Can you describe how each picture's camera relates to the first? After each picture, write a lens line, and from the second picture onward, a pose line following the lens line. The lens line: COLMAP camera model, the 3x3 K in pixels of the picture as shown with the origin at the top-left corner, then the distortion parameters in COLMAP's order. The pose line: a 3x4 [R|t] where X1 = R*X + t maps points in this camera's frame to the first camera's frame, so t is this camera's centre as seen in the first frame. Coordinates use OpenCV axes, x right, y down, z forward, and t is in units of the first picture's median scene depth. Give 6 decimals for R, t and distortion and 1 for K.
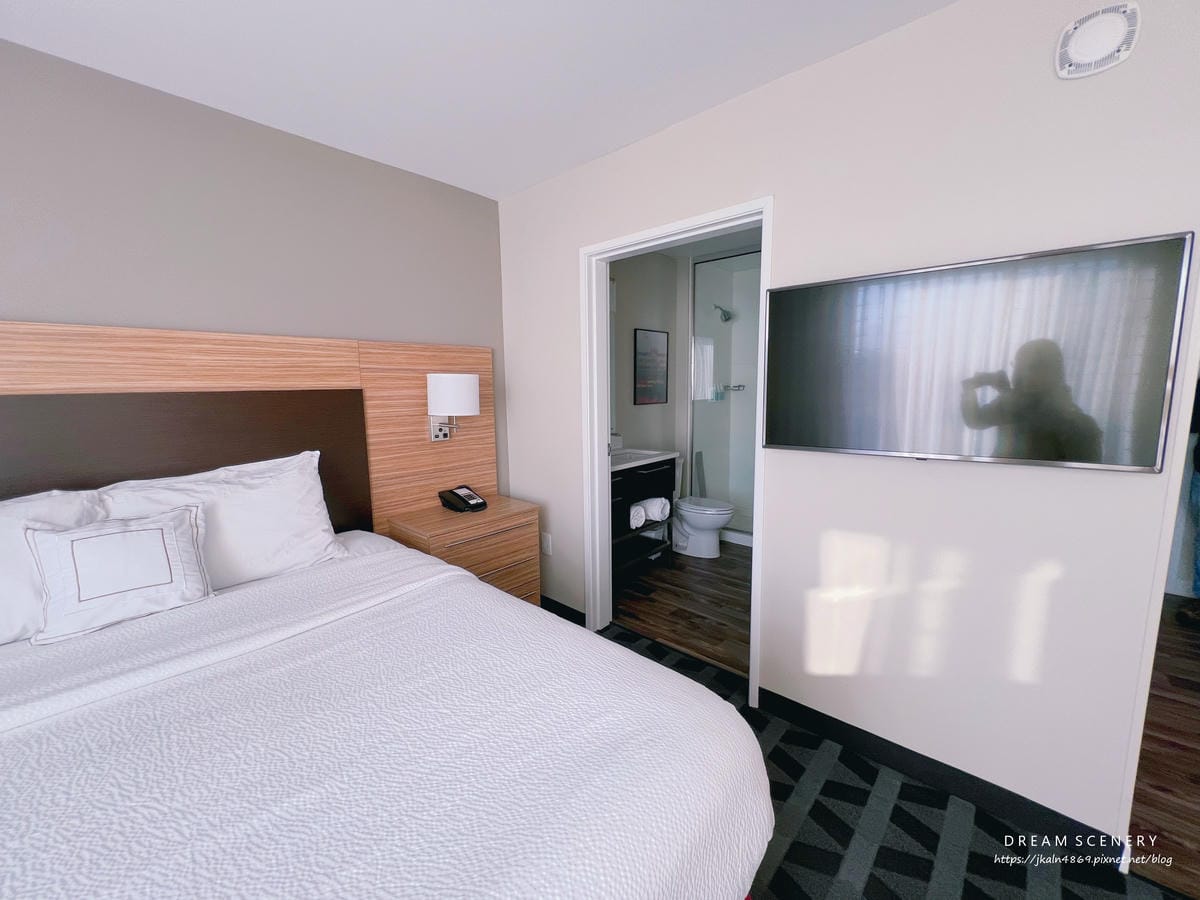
lens RADIAL K [[481.6, 0, 599.6], [0, 481.6, 445.1], [0, 0, 1]] dist [0.009839, 0.000285]
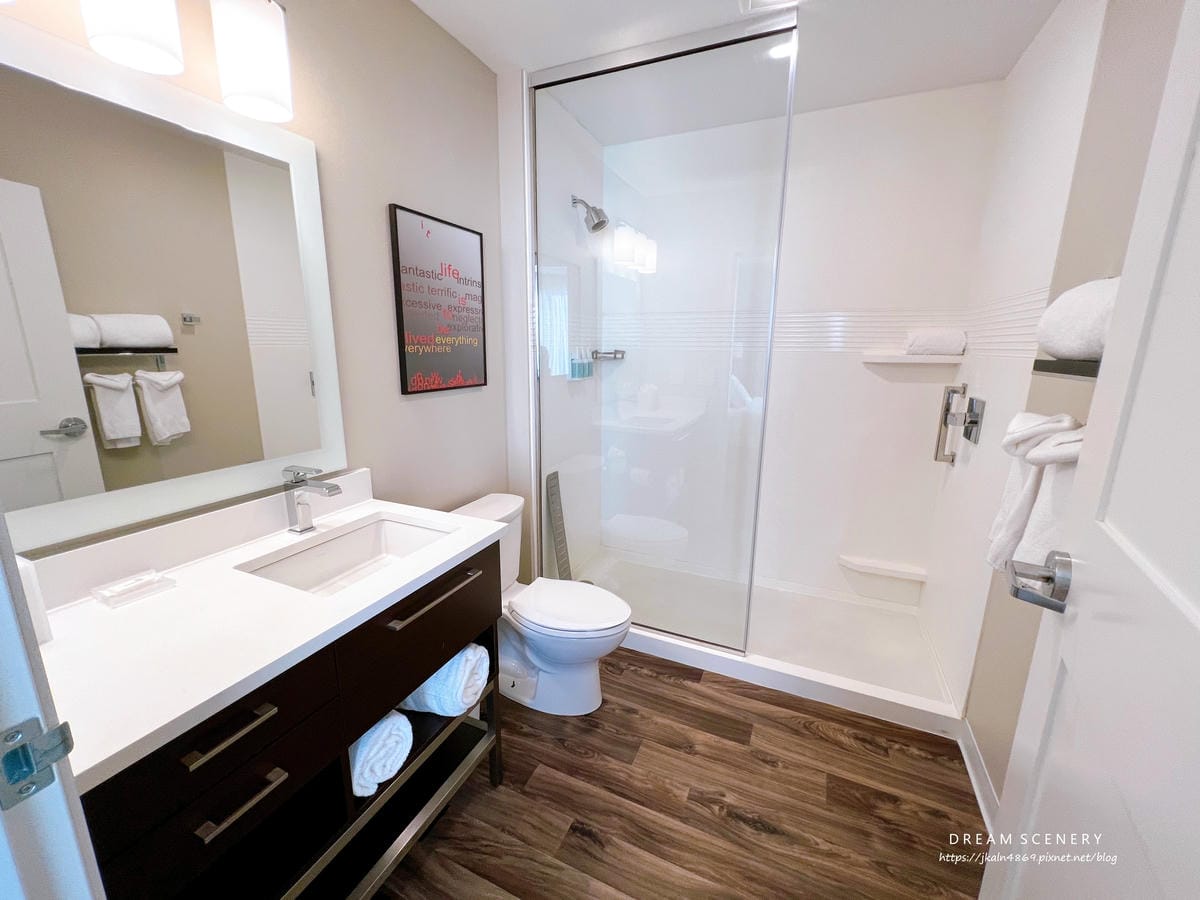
lens RADIAL K [[481.6, 0, 599.2], [0, 481.6, 460.0], [0, 0, 1]] dist [0.009839, 0.000285]
pose [[0.951520, -0.049757, 0.303536, 0.096835], [0.018281, 0.994233, 0.105673, -0.062029], [-0.307043, -0.095001, 0.946942, 0.494275]]
